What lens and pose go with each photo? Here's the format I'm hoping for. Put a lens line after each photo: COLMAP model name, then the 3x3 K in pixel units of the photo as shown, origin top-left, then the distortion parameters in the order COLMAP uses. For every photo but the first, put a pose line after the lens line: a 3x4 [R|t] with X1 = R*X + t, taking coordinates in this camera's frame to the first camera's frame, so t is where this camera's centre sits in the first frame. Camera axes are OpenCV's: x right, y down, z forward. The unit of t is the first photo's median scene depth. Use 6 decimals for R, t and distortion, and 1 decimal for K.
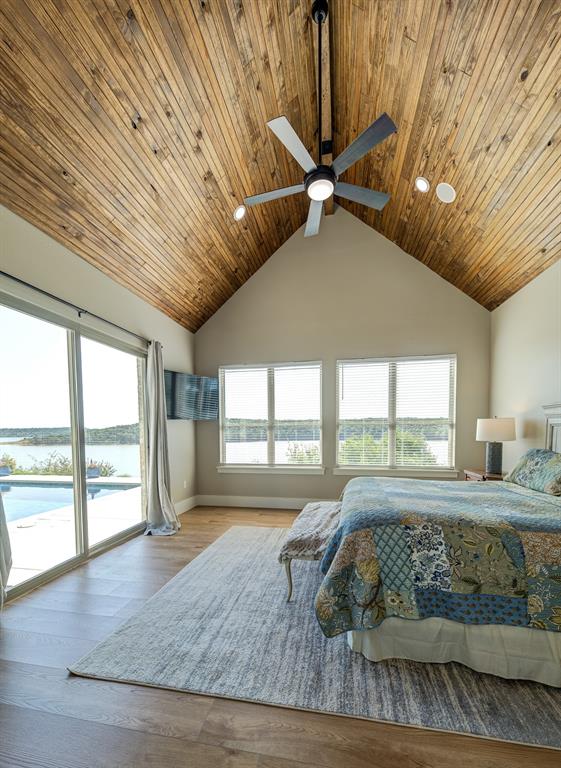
lens RADIAL K [[310.6, 0, 279.9], [0, 310.6, 446.6], [0, 0, 1]] dist [0.000401, -0.001697]
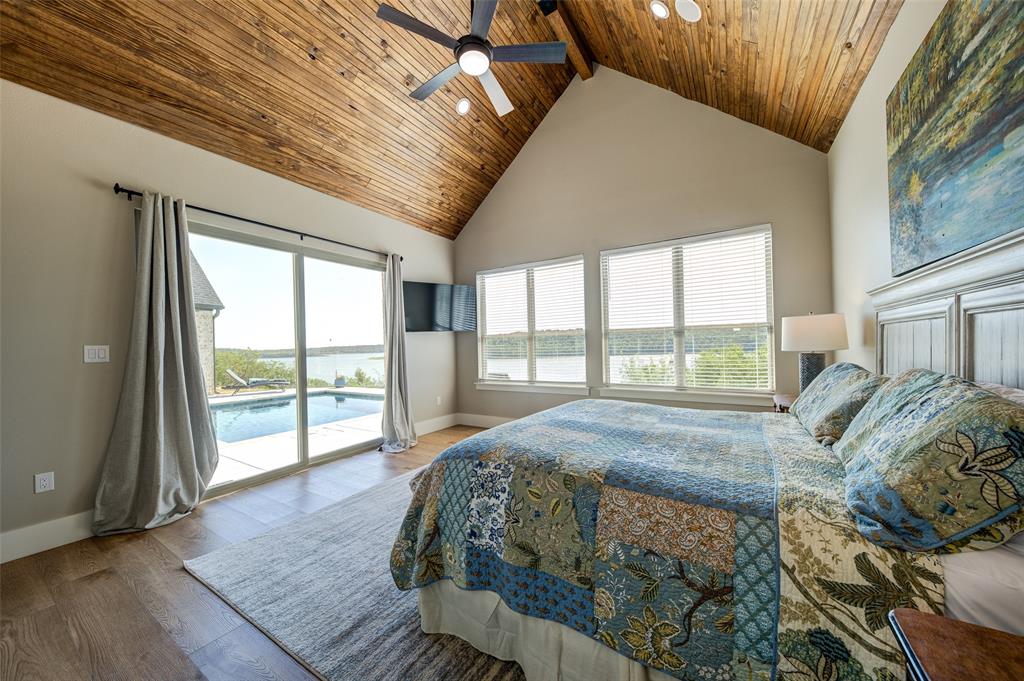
lens RADIAL K [[355.8, 0, 512.1], [0, 355.8, 346.9], [0, 0, 1]] dist [-0.004220, -0.001418]
pose [[0.934069, -0.014660, -0.356792, 0.419196], [-0.000108, 0.999145, -0.041335, 0.005216], [0.357093, 0.038648, 0.933269, 0.107275]]
